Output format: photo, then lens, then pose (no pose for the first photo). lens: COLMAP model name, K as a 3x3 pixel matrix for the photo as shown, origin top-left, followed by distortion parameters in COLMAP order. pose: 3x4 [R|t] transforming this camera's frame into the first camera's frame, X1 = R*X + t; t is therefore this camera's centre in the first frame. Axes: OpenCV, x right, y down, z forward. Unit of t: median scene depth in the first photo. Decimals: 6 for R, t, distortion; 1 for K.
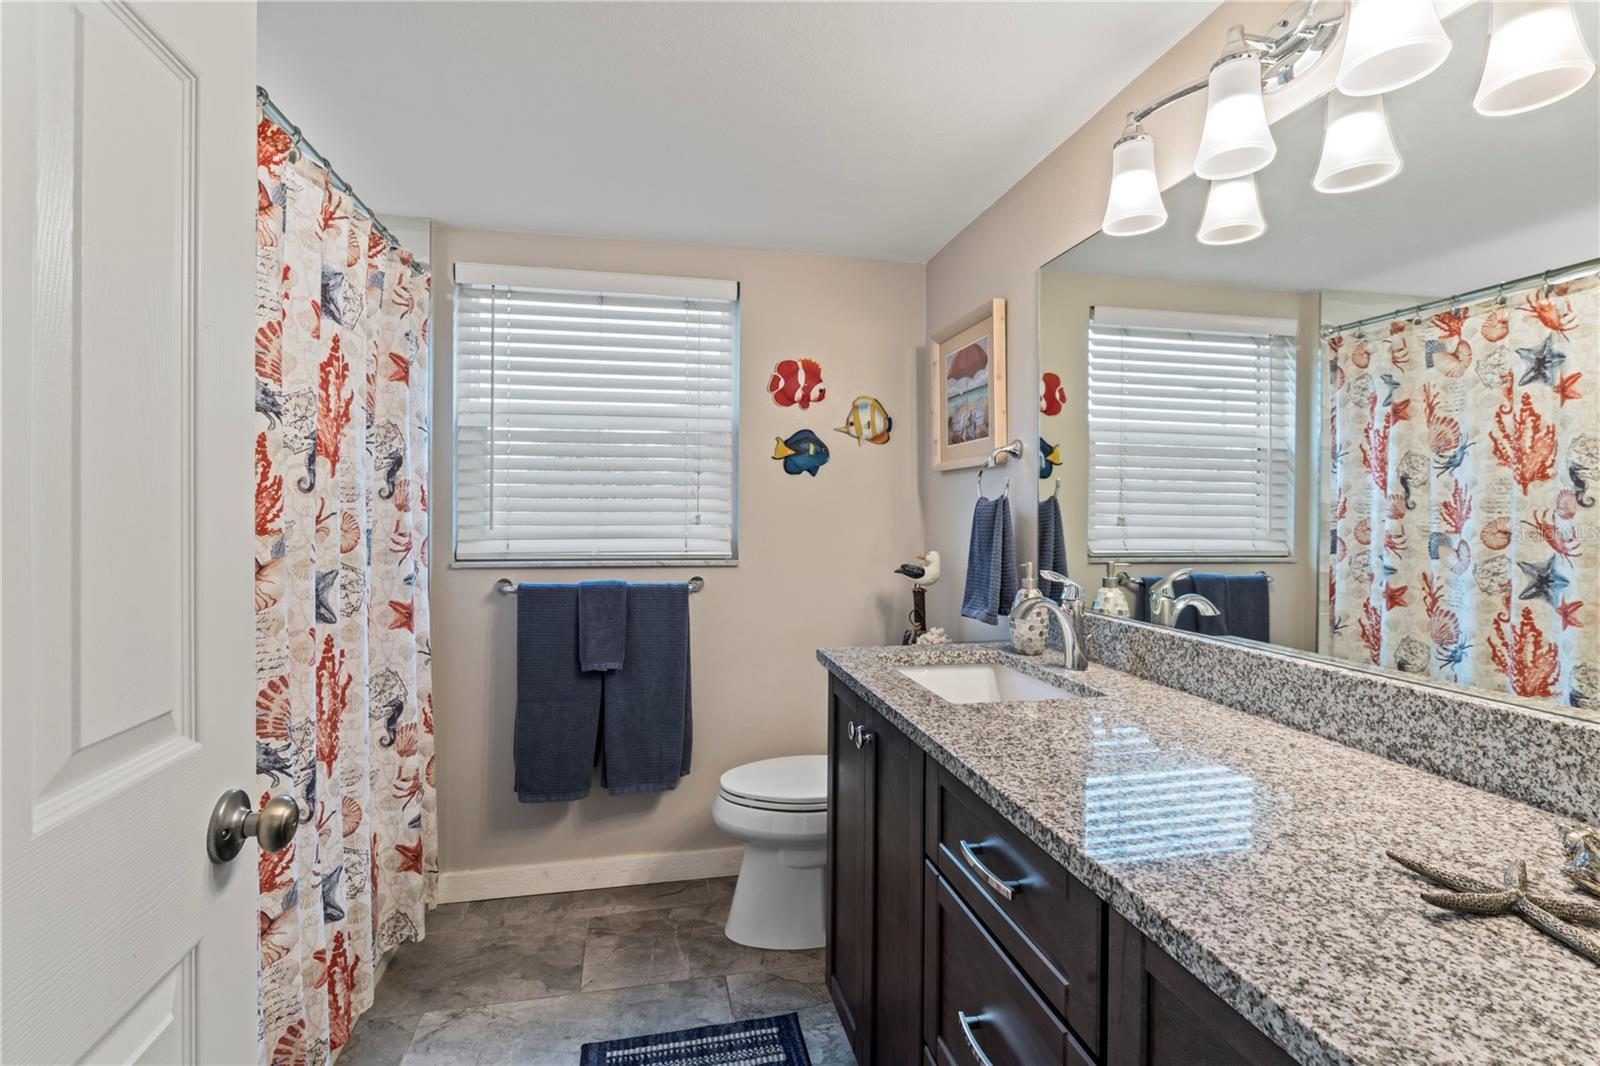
lens RADIAL K [[733.7, 0, 796.2], [0, 733.7, 519.2], [0, 0, 1]] dist [0.002379, -0.007360]
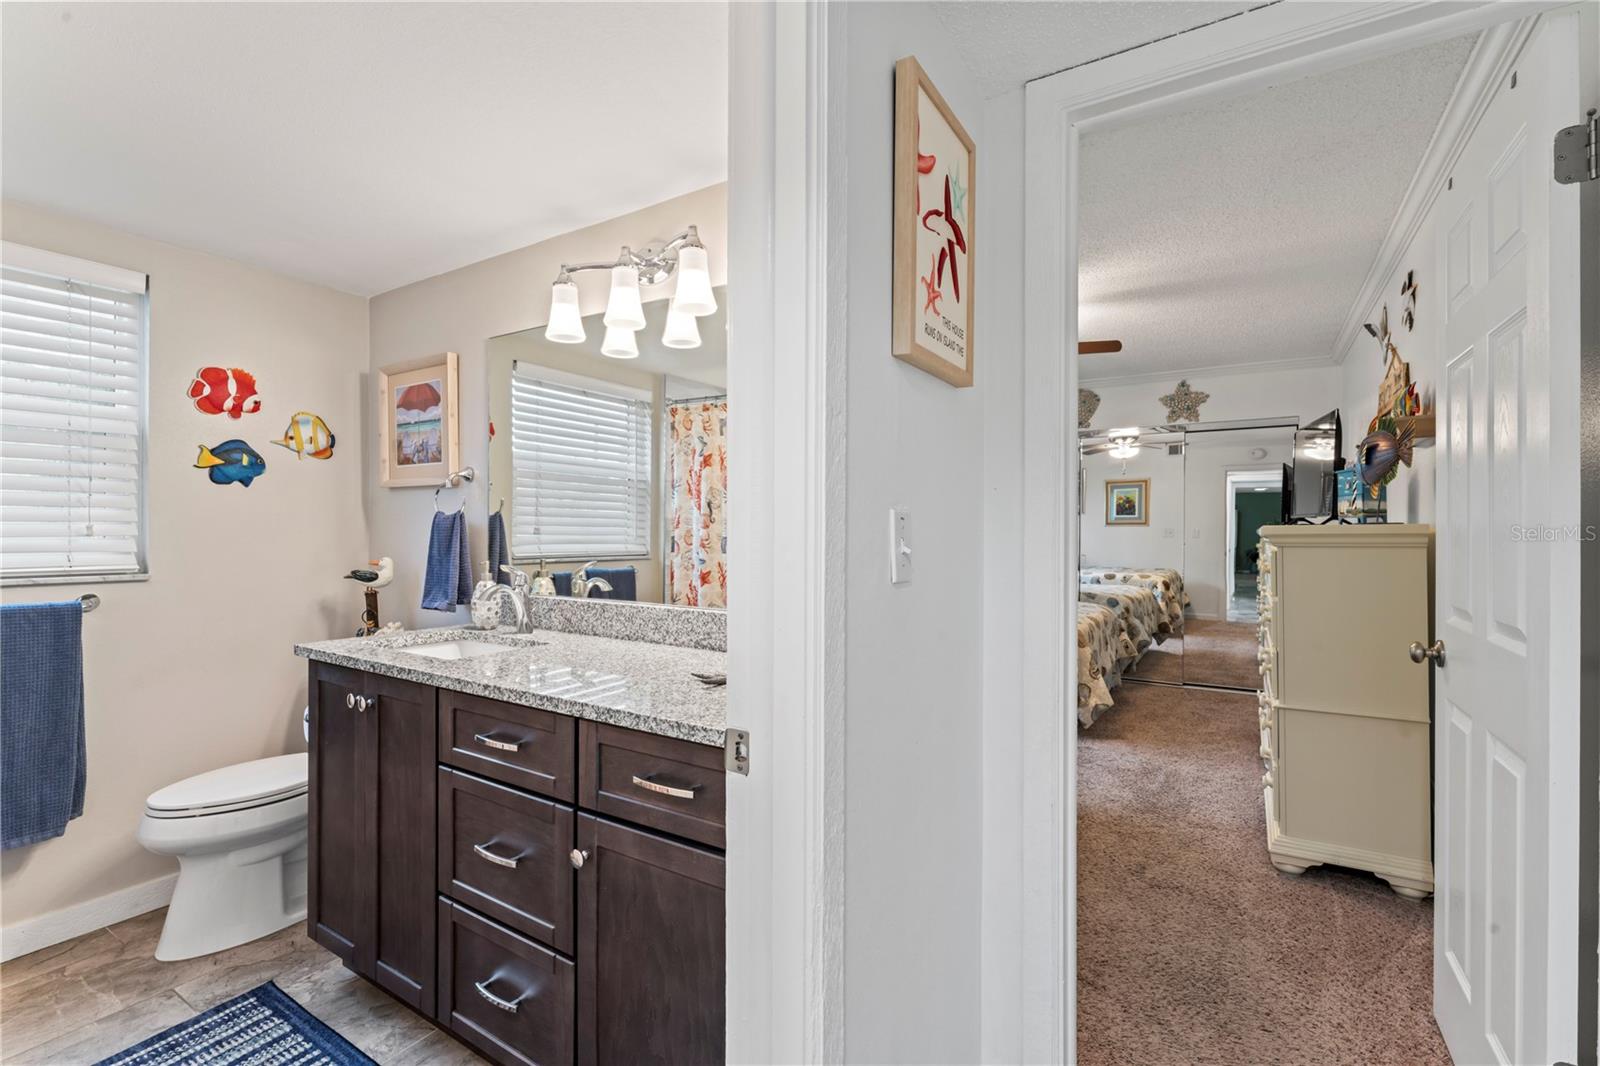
lens RADIAL K [[712.8, 0, 795.8], [0, 712.8, 529.4], [0, 0, 1]] dist [-0.000784, -0.000148]
pose [[0.695163, -0.002017, 0.718849, -0.163084], [0.002795, 0.999996, 0.000102, 0.001473], [-0.718847, 0.001938, 0.695166, -0.226235]]
